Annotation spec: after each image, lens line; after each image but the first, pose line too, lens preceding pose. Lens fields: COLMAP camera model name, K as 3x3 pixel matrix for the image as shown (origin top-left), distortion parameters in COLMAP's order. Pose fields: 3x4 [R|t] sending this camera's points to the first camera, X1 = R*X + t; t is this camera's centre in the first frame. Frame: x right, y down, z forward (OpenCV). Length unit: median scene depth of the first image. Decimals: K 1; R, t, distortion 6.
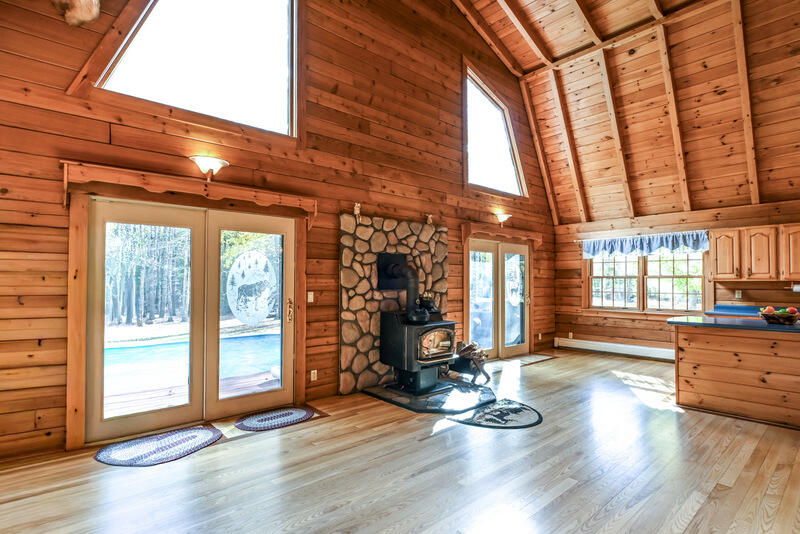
lens RADIAL K [[403.4, 0, 400.6], [0, 403.4, 270.3], [0, 0, 1]] dist [0.001286, 0.000402]
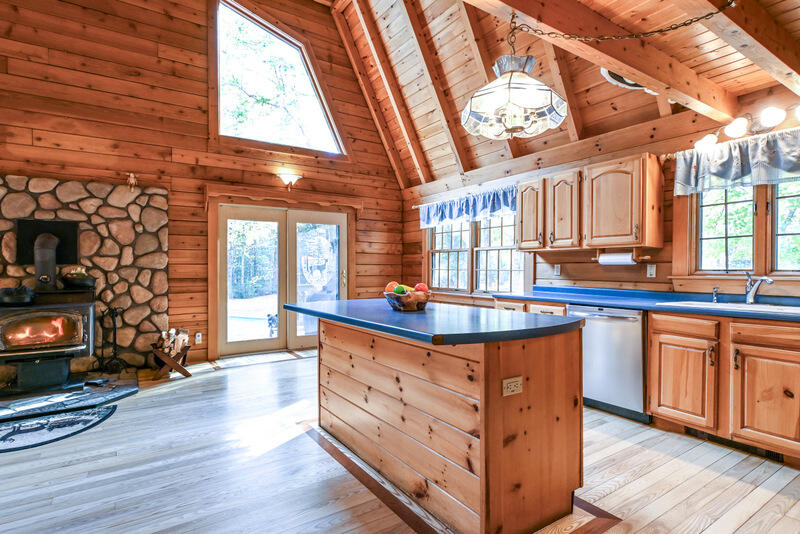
lens RADIAL K [[396.2, 0, 414.6], [0, 396.2, 266.7], [0, 0, 1]] dist [0.001491, 0.001673]
pose [[0.988244, -0.006630, -0.152742, 0.754571], [0.010904, 0.999572, 0.027163, 0.034990], [0.152497, -0.028509, 0.987893, 0.286537]]
